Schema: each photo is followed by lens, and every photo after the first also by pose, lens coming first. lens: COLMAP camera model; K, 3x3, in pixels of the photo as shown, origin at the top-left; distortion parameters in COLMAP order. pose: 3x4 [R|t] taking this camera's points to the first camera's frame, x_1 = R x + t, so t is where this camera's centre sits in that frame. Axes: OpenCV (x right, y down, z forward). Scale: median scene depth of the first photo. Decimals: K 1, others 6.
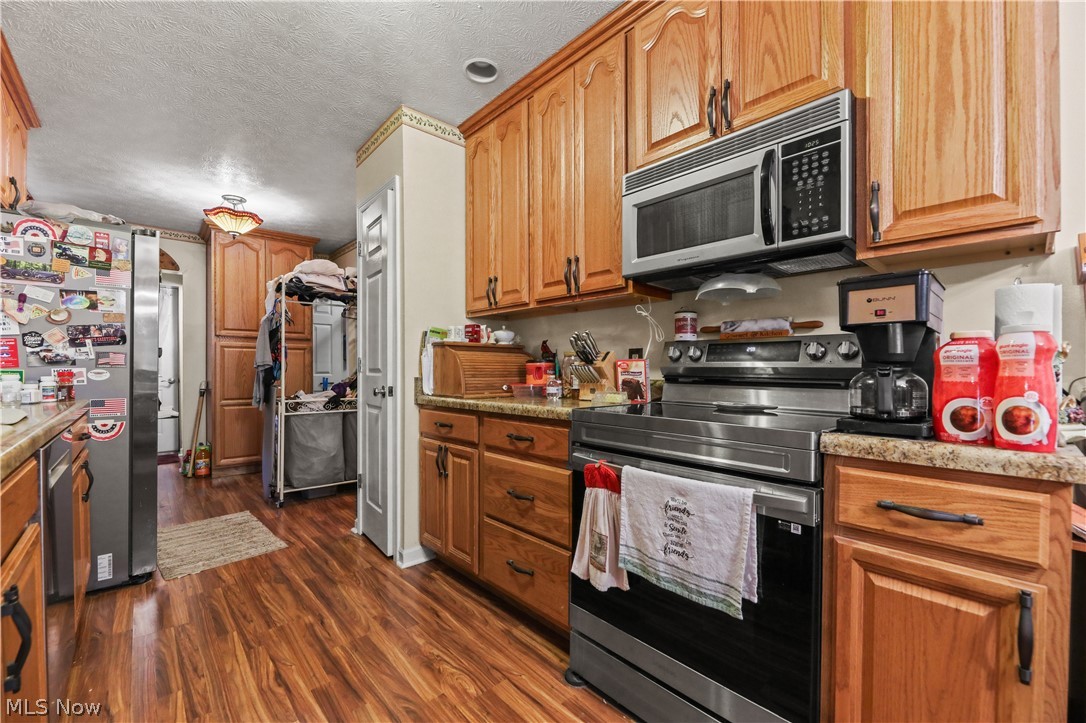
lens RADIAL K [[444.0, 0, 551.8], [0, 444.0, 367.8], [0, 0, 1]] dist [-0.001010, -0.000150]
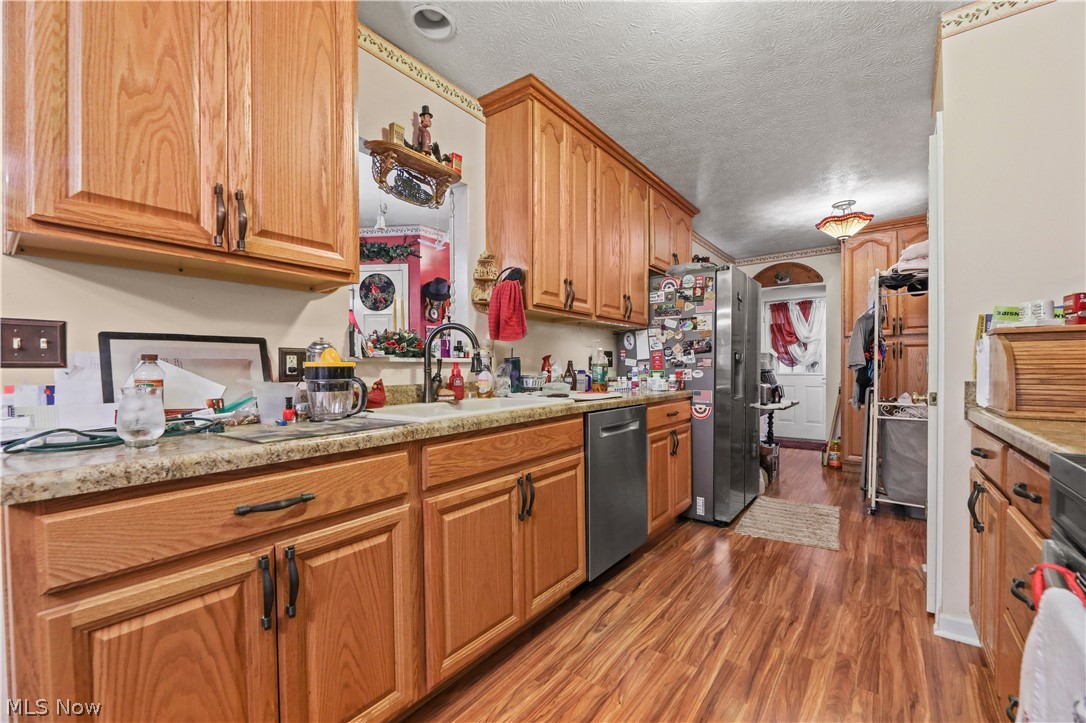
lens RADIAL K [[444.0, 0, 552.3], [0, 444.0, 369.7], [0, 0, 1]] dist [-0.001010, -0.000150]
pose [[0.174543, 0.001225, -0.984649, 0.283534], [0.006848, 0.999974, 0.002458, -0.003784], [0.984626, -0.007171, 0.174530, 0.226575]]
